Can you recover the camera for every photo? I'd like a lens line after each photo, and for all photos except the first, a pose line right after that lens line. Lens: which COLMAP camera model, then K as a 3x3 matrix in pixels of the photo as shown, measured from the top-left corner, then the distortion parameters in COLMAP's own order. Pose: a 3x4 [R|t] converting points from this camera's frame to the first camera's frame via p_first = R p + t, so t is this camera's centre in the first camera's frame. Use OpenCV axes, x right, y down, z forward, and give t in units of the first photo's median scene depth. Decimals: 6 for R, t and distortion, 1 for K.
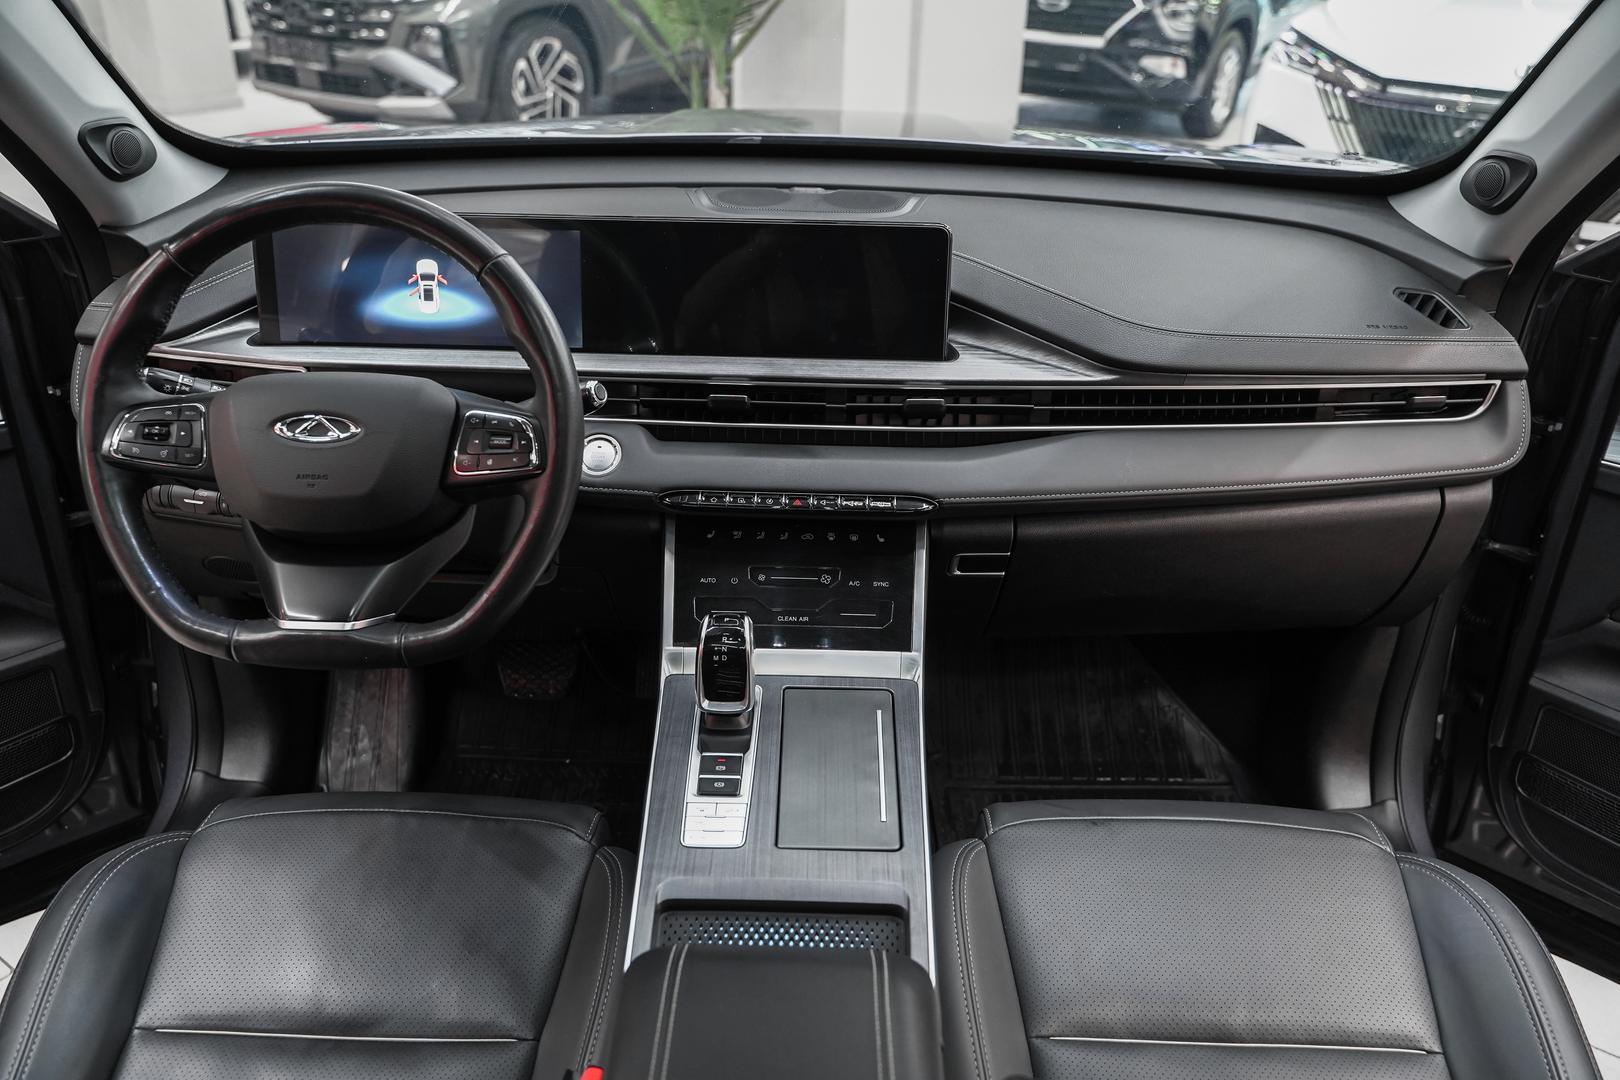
lens RADIAL K [[1279.0, 0, 810.0], [0, 1279.0, 540.0], [0, 0, 1]] dist [-0.011505, 0.003501]
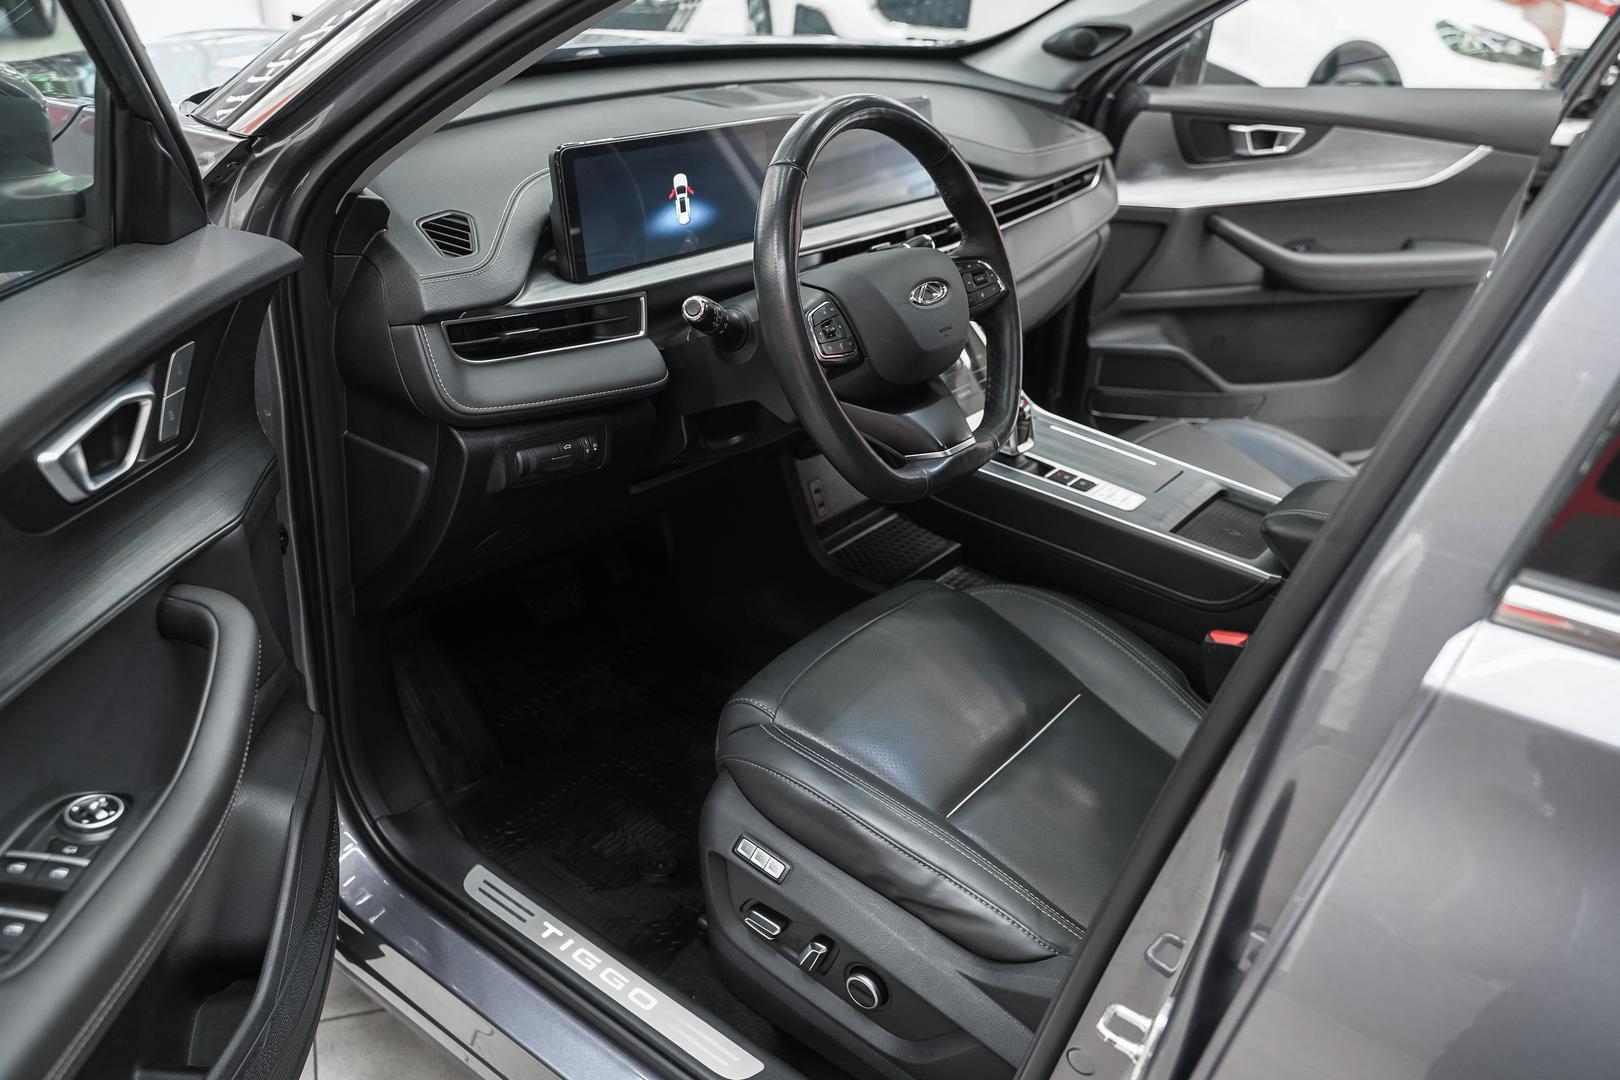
lens RADIAL K [[1302.5, 0, 827.2], [0, 1302.5, 538.3], [0, 0, 1]] dist [-0.003808, 0.006963]
pose [[0.578127, -0.342476, 0.740594, -1.170620], [0.287173, 0.934980, 0.208193, -0.125636], [-0.763742, 0.092317, 0.638887, 0.226035]]
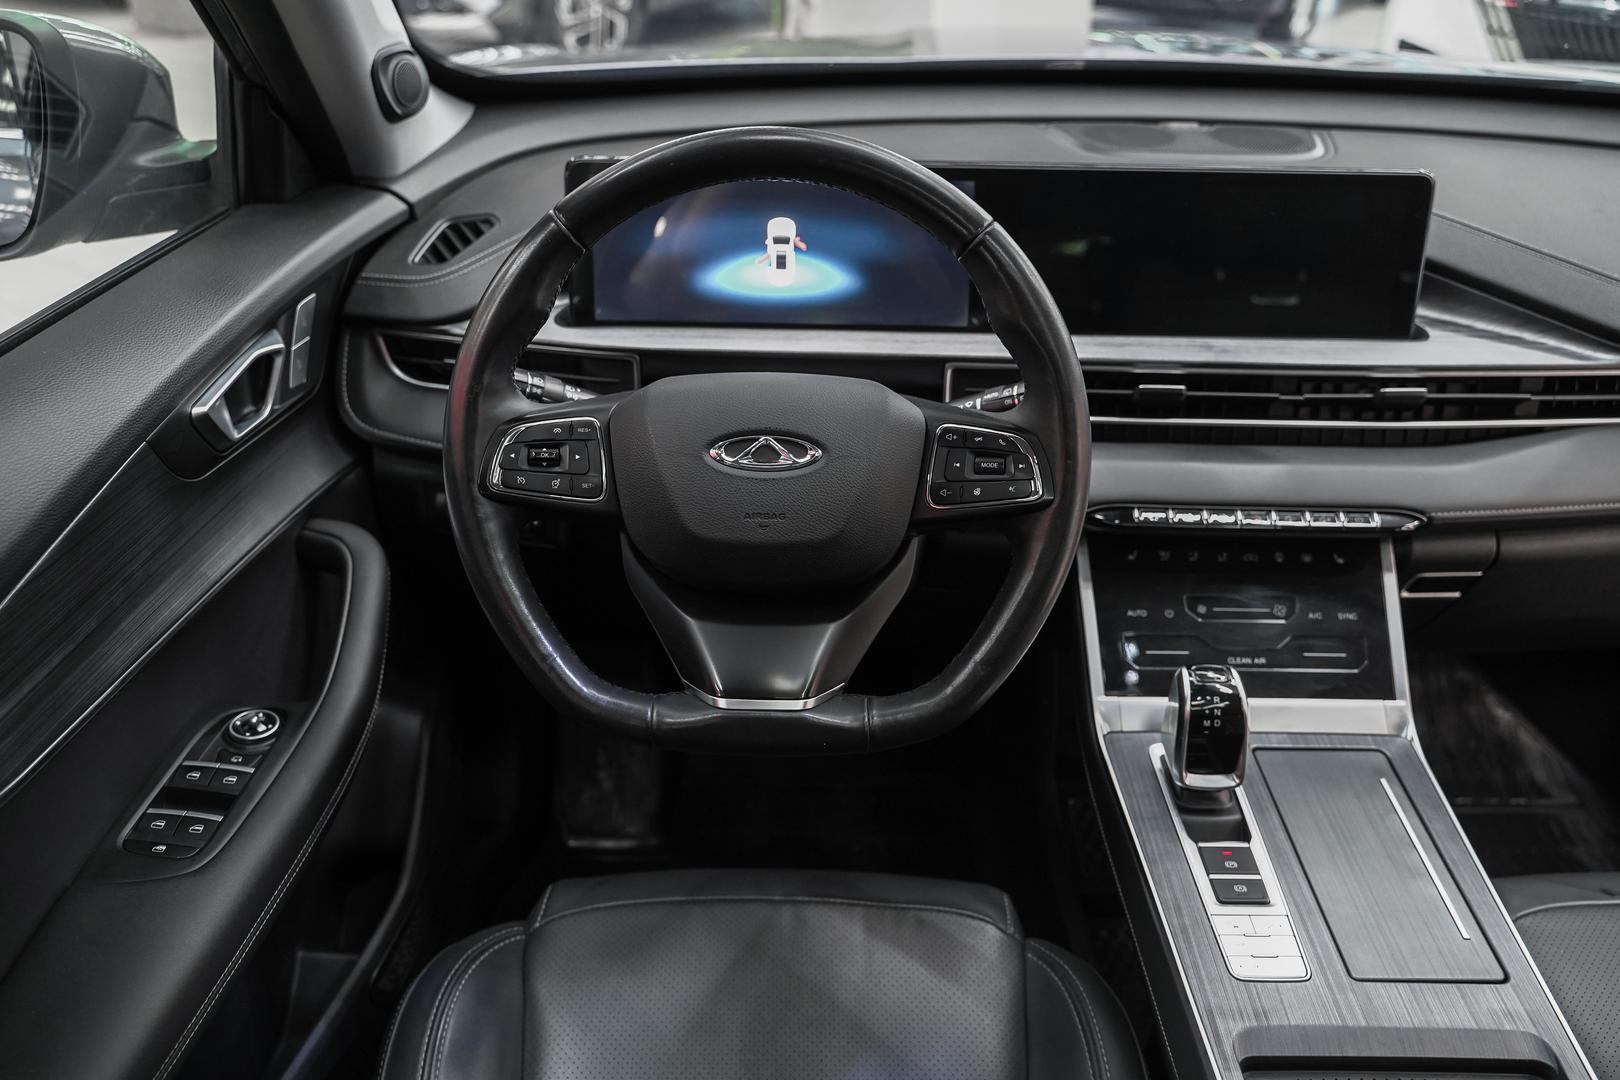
lens RADIAL K [[1302.5, 0, 827.2], [0, 1302.5, 538.3], [0, 0, 1]] dist [-0.003808, 0.006963]
pose [[0.999948, -0.008109, 0.006132, -0.281528], [0.007798, 0.998763, 0.049105, -0.058661], [-0.006522, -0.049054, 0.998775, 0.169453]]
